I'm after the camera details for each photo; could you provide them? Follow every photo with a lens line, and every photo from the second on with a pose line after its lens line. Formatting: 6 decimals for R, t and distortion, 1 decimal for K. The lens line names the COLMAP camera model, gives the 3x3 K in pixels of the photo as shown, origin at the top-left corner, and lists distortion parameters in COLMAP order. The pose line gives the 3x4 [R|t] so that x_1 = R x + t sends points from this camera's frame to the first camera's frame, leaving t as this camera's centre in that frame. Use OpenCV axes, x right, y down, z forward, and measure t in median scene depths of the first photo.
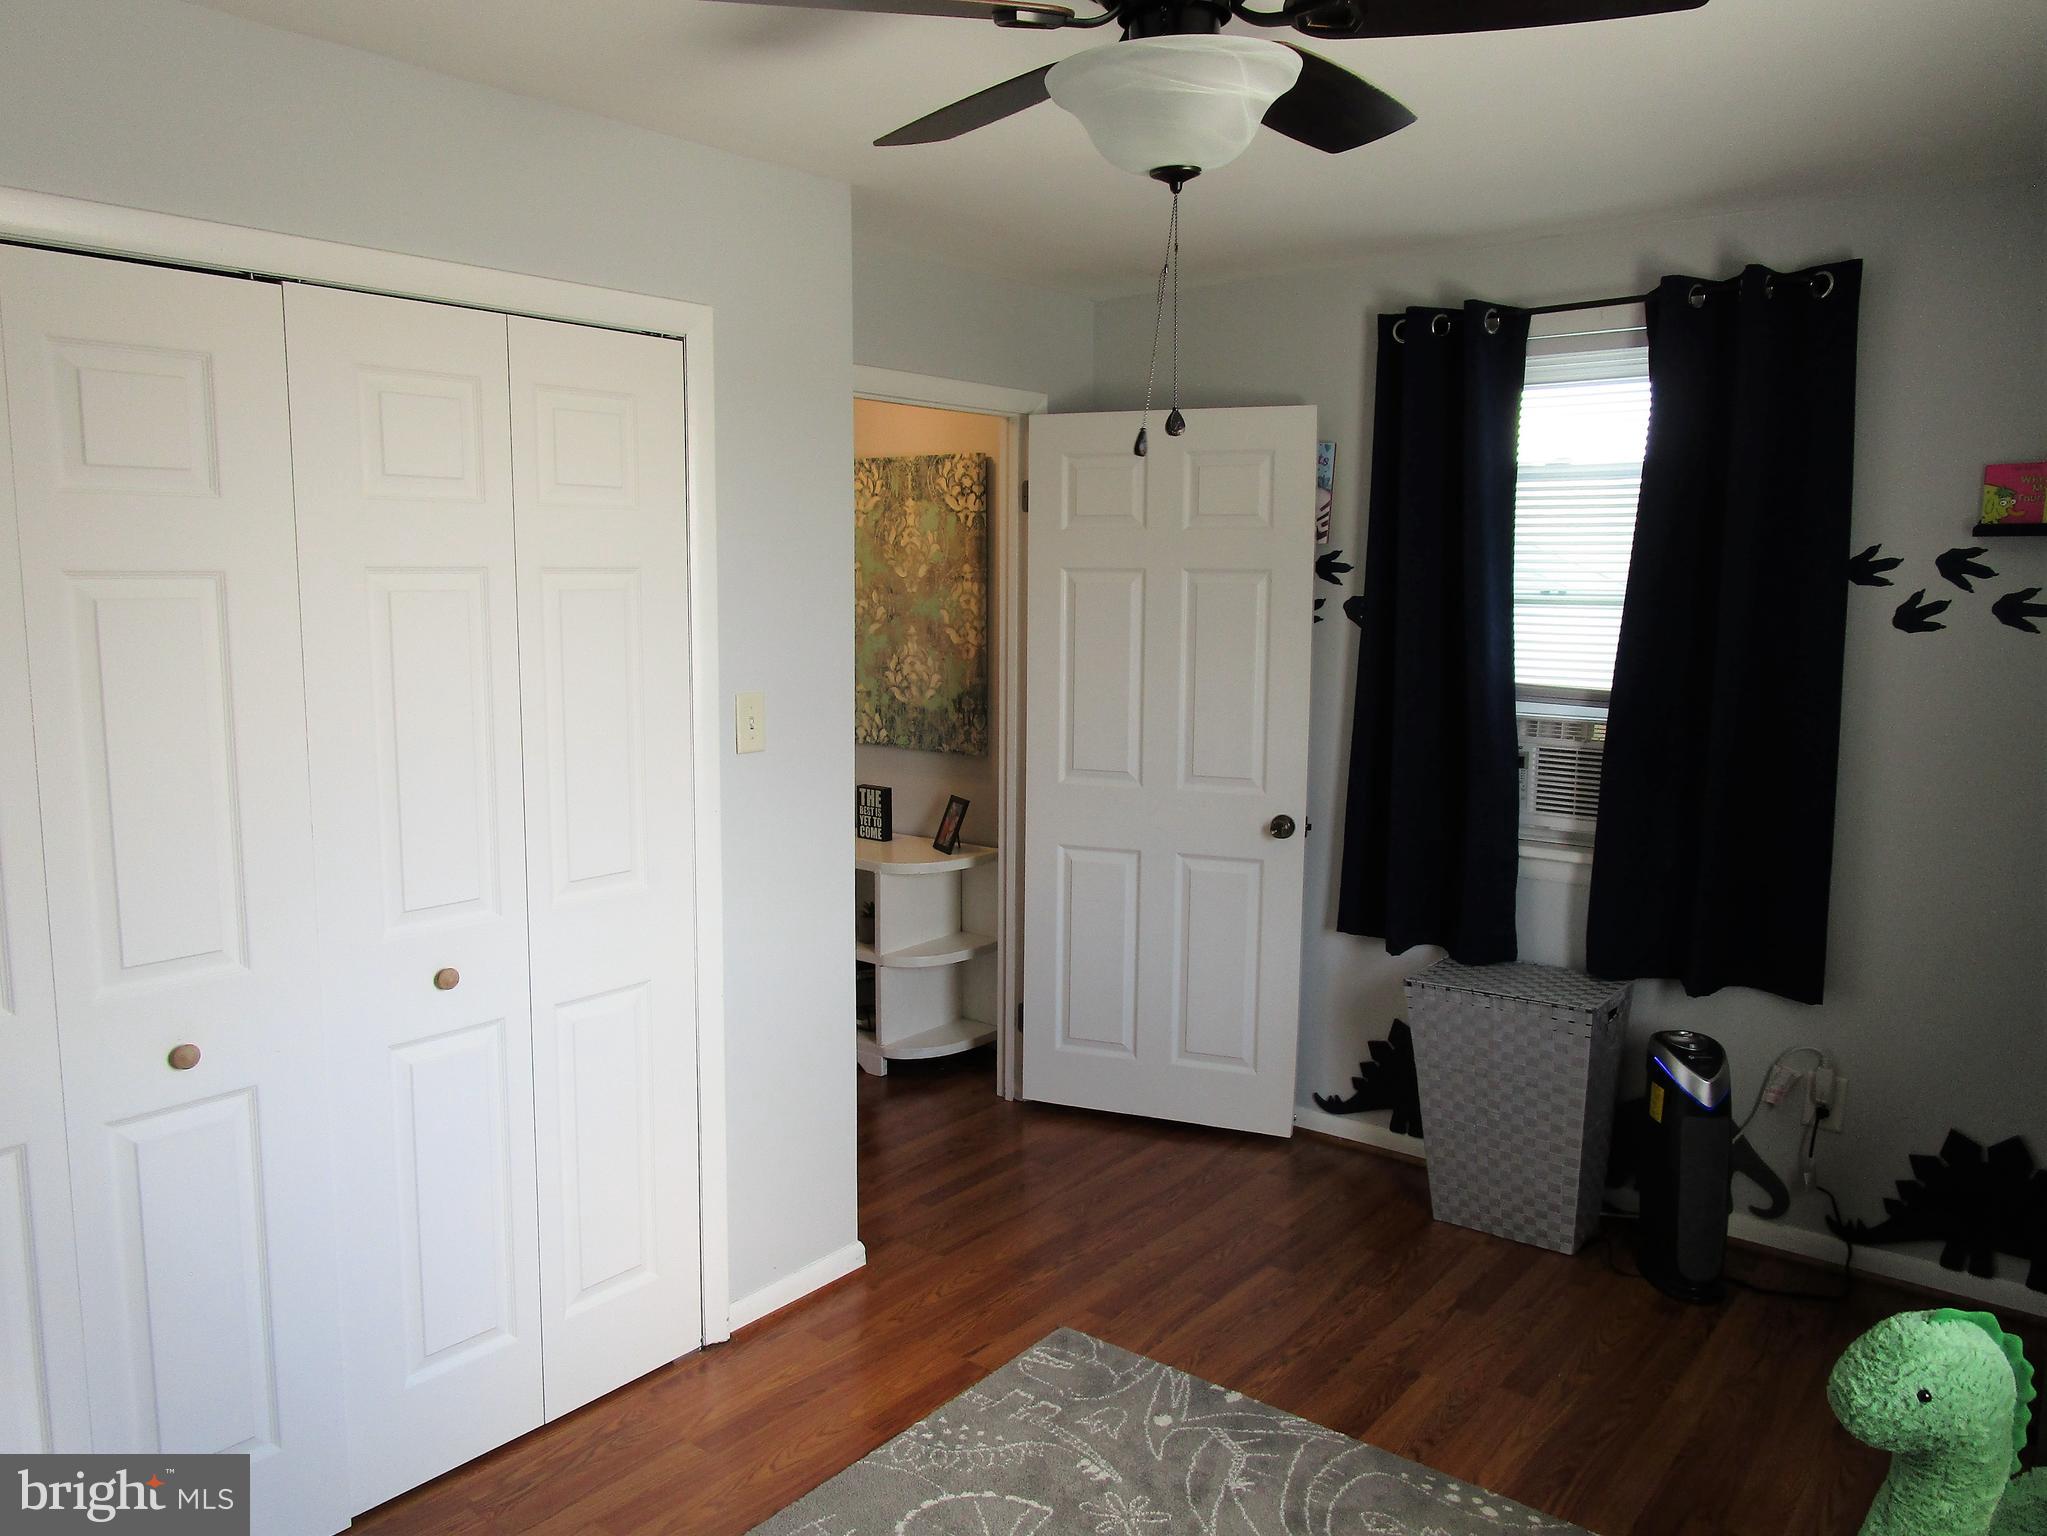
lens RADIAL K [[1509.9, 0, 1018.1], [0, 1509.9, 772.3], [0, 0, 1]] dist [-0.025396, 0.009404]
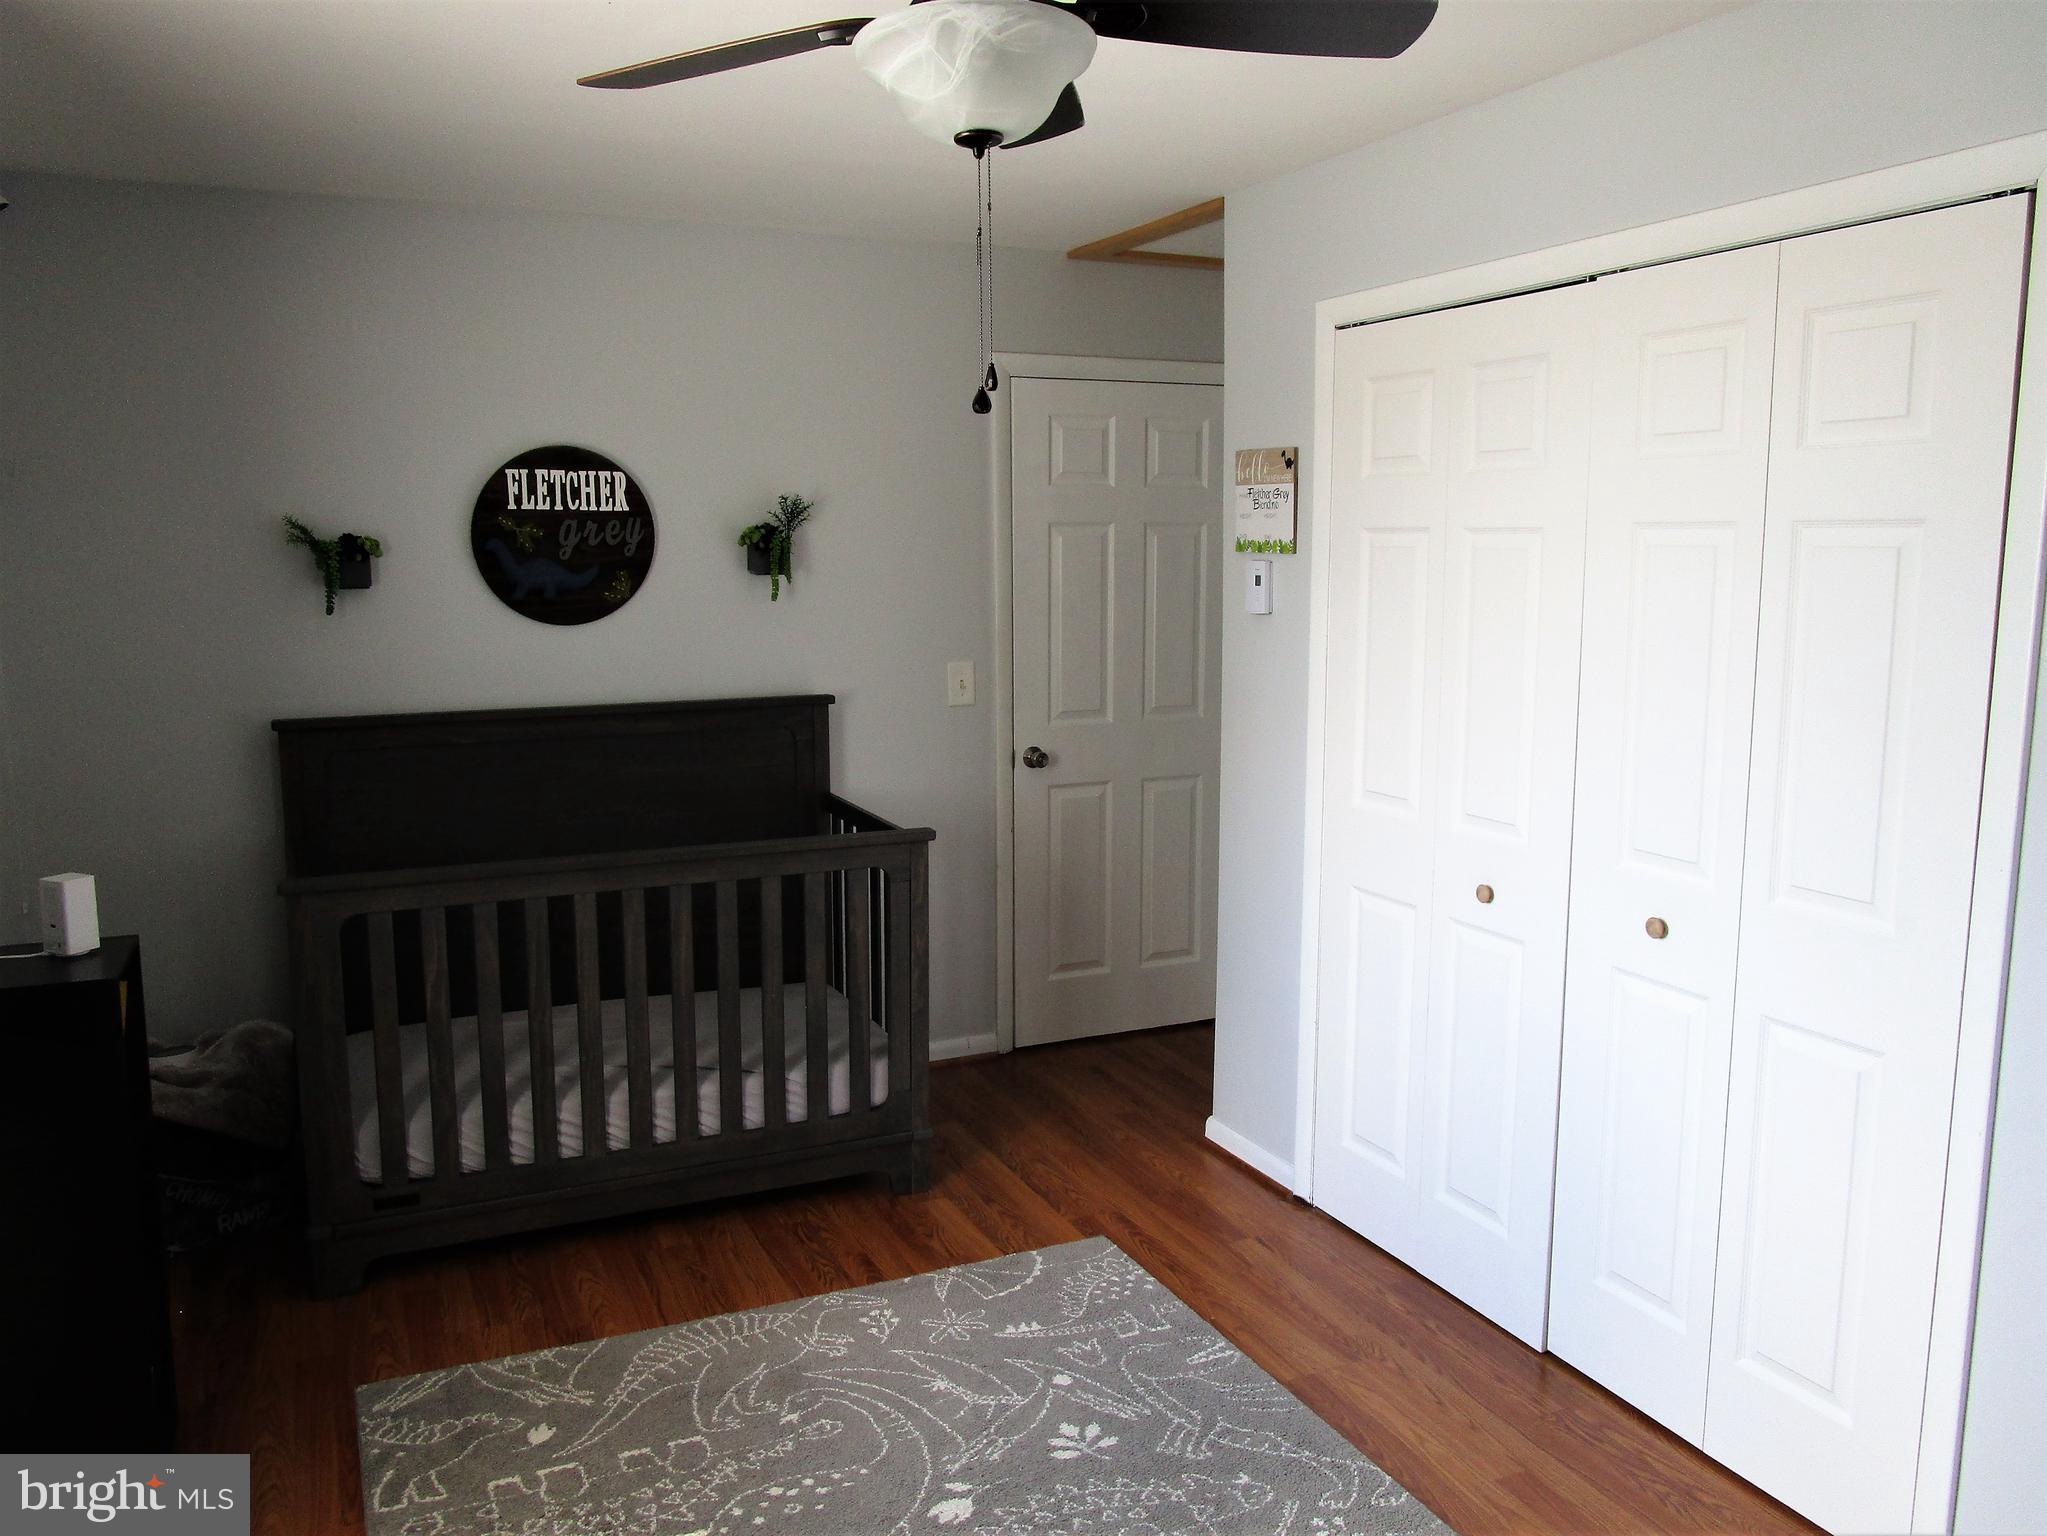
lens RADIAL K [[1548.5, 0, 1003.0], [0, 1548.5, 771.6], [0, 0, 1]] dist [-0.005834, 0.000427]
pose [[-0.459443, 0.117258, -0.880433, 0.719616], [-0.120321, 0.973894, 0.192493, -0.112490], [0.880020, 0.194375, -0.433341, 1.018455]]
